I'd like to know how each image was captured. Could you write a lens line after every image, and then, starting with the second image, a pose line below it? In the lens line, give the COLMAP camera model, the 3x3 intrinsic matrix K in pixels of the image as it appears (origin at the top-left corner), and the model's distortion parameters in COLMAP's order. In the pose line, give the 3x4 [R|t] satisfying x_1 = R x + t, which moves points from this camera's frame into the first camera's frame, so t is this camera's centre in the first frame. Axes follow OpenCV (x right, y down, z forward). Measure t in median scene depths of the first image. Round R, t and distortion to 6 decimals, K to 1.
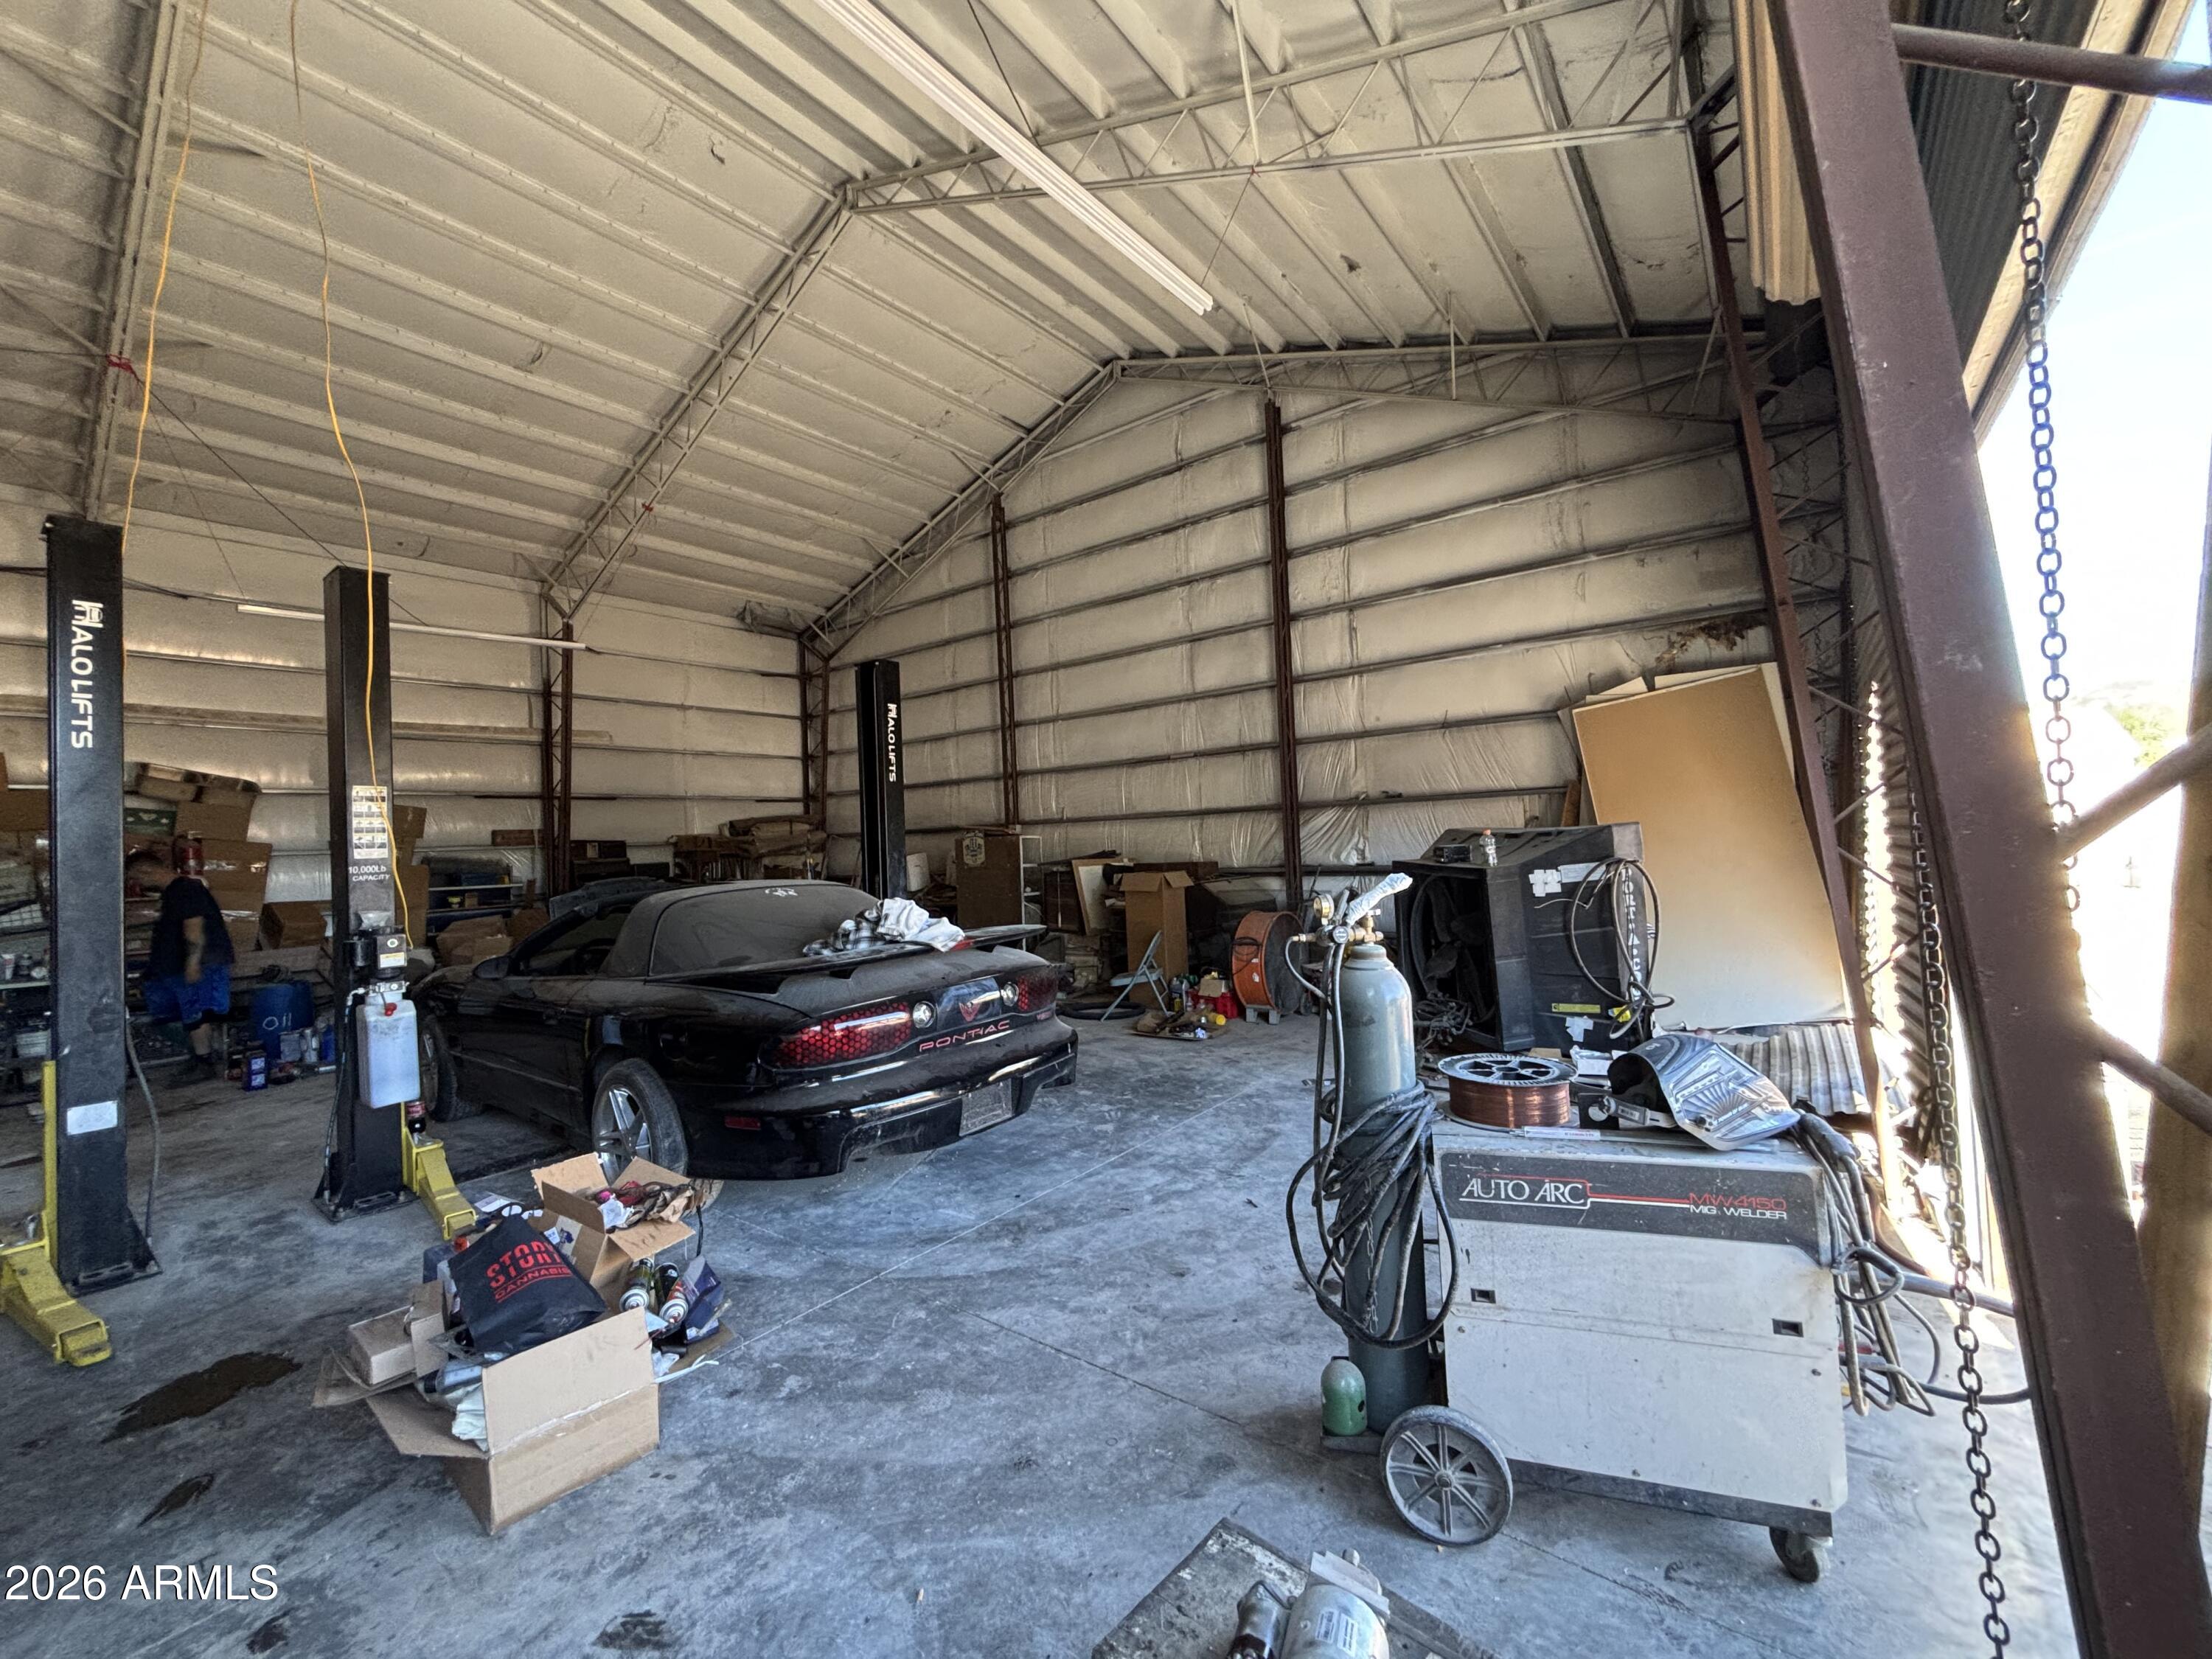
lens RADIAL K [[902.1, 0, 1101.7], [0, 902.1, 829.6], [0, 0, 1]] dist [0.015601, 0.000108]
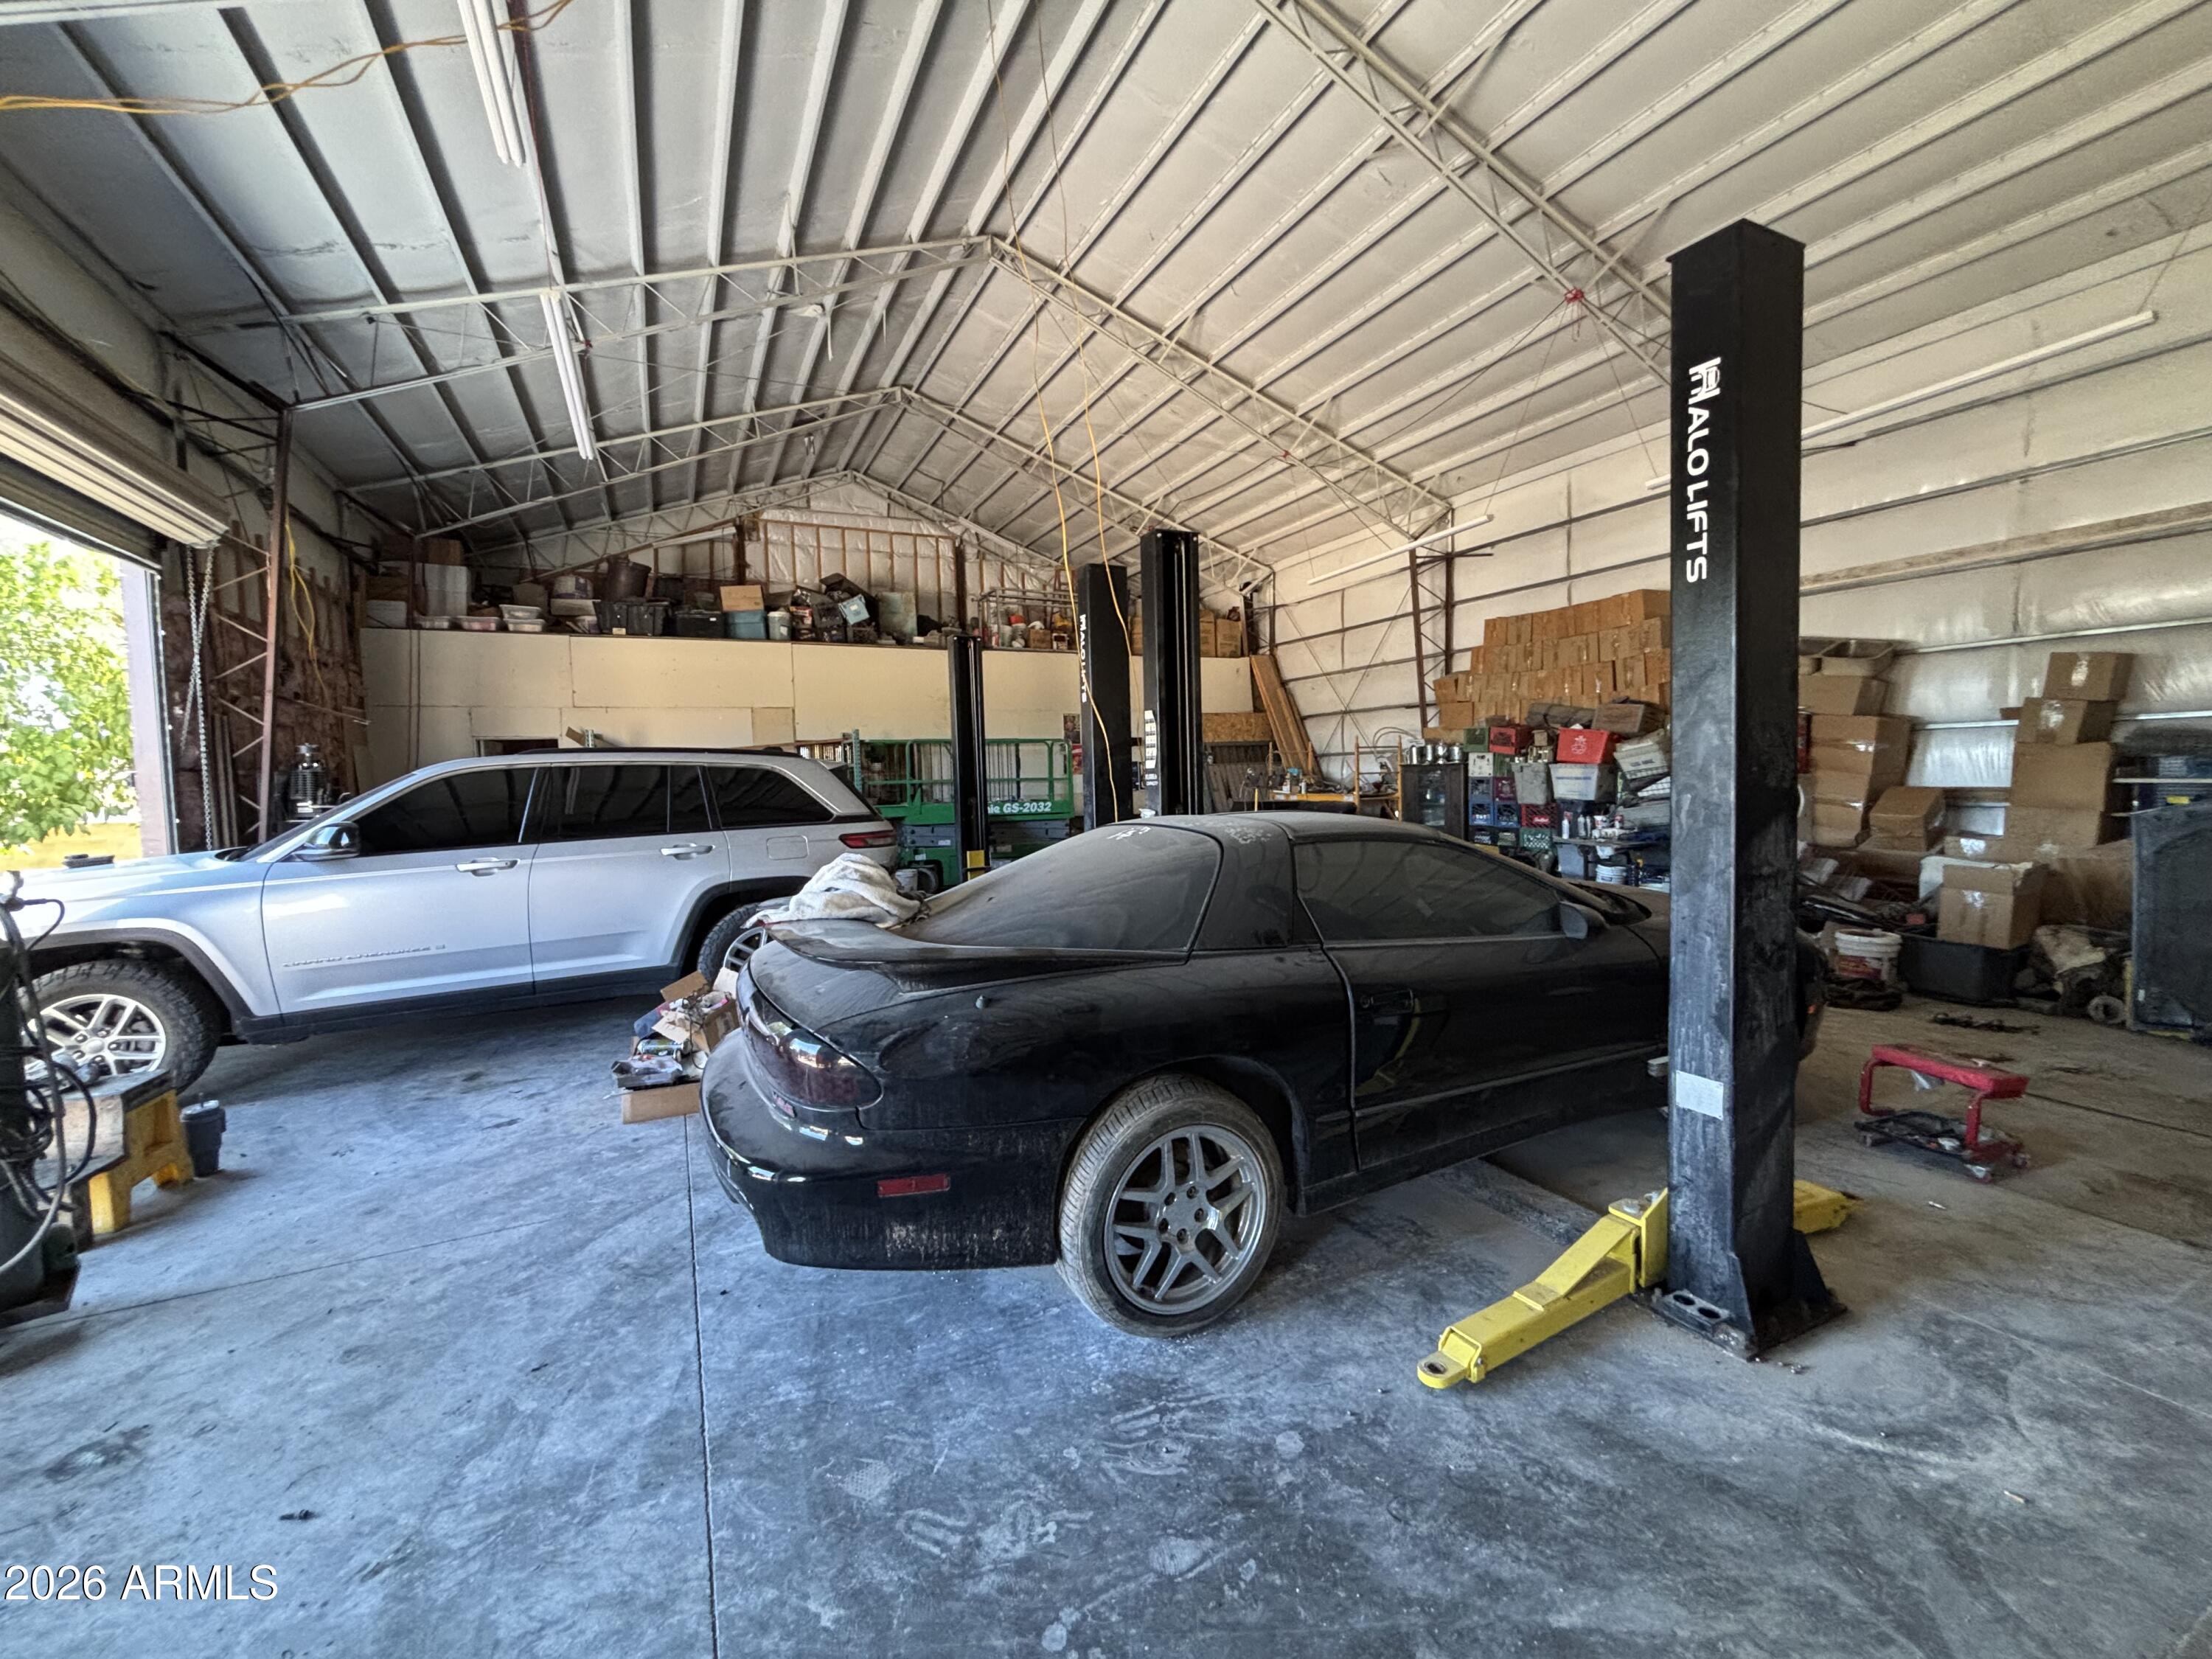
lens RADIAL K [[902.1, 0, 1095.8], [0, 902.1, 825.9], [0, 0, 1]] dist [0.015601, 0.000108]
pose [[-0.463135, 0.100462, -0.880576, 0.402768], [0.064374, 0.994744, 0.079630, 0.000788], [0.883947, -0.019807, -0.467168, 1.761032]]
